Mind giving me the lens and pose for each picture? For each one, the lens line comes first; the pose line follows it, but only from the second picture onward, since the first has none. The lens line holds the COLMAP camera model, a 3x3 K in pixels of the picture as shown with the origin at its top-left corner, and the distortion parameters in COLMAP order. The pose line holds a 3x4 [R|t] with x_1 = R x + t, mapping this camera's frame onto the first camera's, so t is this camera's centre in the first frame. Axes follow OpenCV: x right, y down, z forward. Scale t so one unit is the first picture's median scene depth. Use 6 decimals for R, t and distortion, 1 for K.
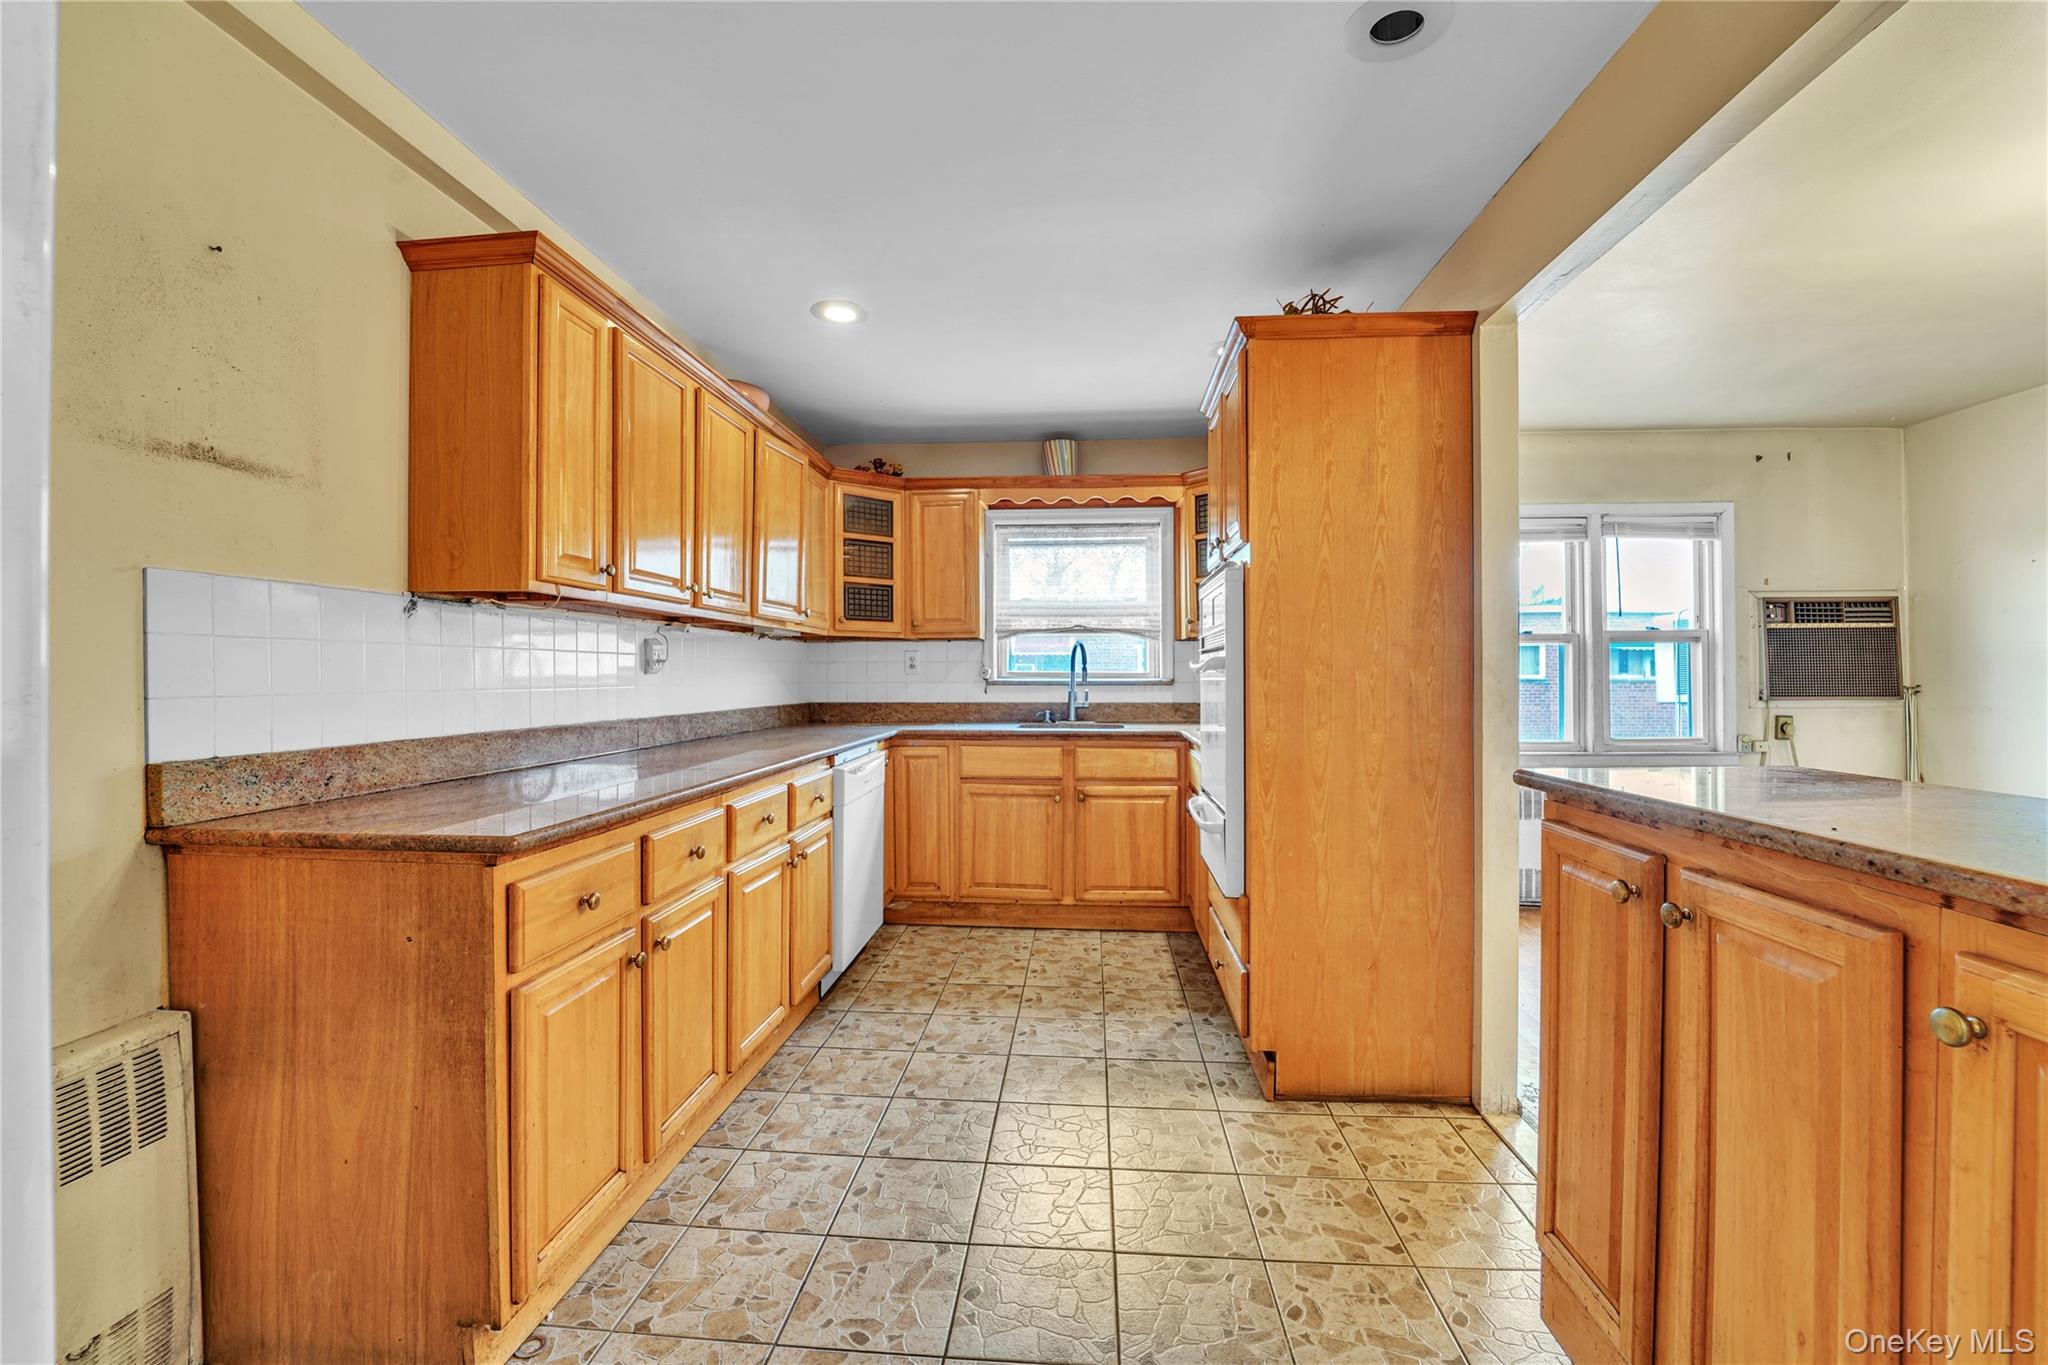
lens RADIAL K [[858.1, 0, 1030.3], [0, 858.1, 678.1], [0, 0, 1]] dist [-0.004254, -0.000443]
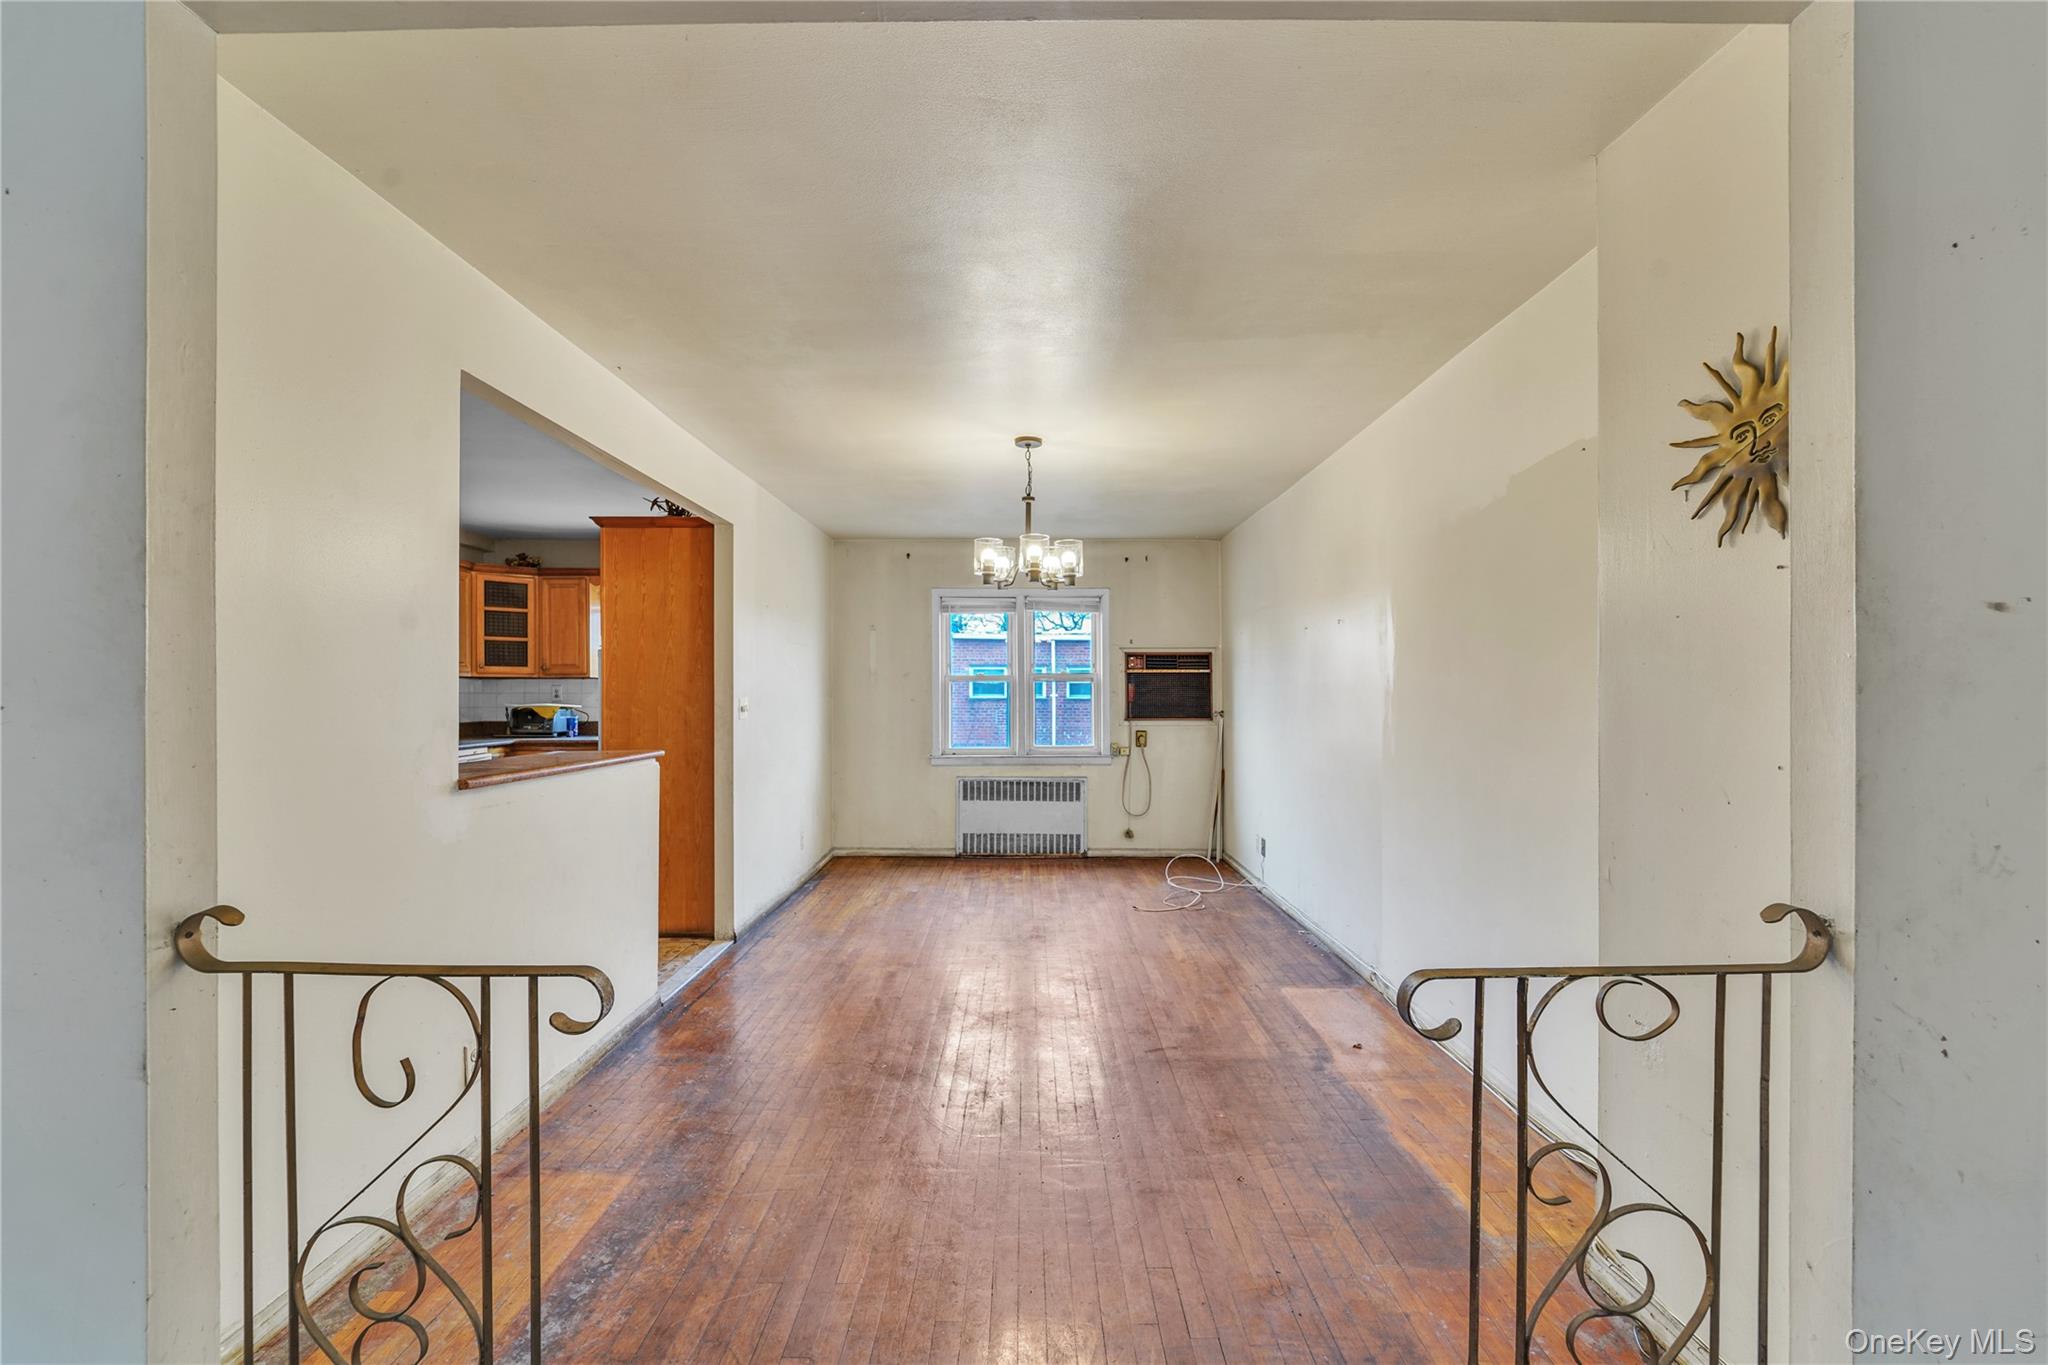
lens RADIAL K [[858.1, 0, 1016.5], [0, 858.1, 691.3], [0, 0, 1]] dist [-0.004254, -0.000443]
pose [[0.998207, 0.002502, 0.059796, 0.580271], [-0.002223, 0.999986, -0.004734, -0.018426], [-0.059807, 0.004593, 0.998199, -0.503458]]
